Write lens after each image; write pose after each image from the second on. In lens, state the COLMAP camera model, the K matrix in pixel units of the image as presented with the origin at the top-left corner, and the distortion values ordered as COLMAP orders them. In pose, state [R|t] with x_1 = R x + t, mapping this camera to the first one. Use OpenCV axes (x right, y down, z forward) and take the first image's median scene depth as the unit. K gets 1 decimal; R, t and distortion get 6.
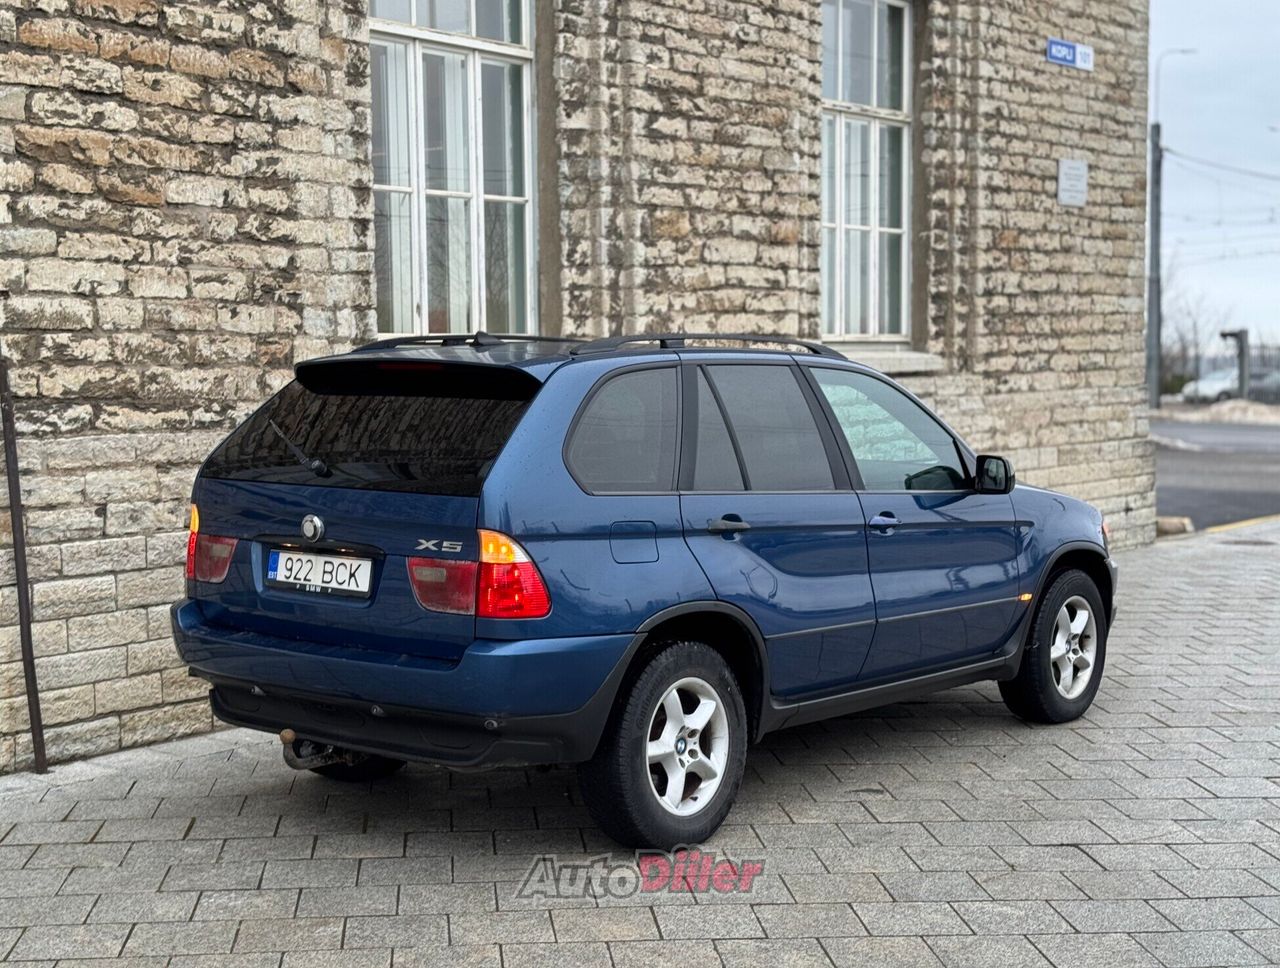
lens RADIAL K [[1870.7, 0, 618.7], [0, 1870.7, 482.5], [0, 0, 1]] dist [0.130104, 0.000000]
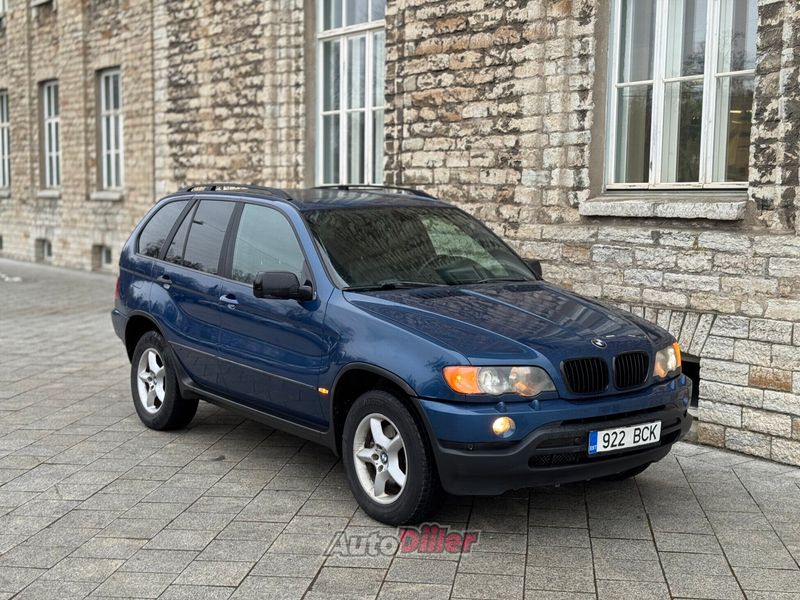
lens RADIAL K [[1124.2, 0, 383.1], [0, 1124.2, 307.6], [0, 0, 1]] dist [0.122373, 0.000000]
pose [[-0.244898, 0.101478, -0.964224, 0.891411], [-0.075360, 0.989506, 0.123279, -0.087211], [0.966616, 0.102855, -0.234681, 1.156768]]
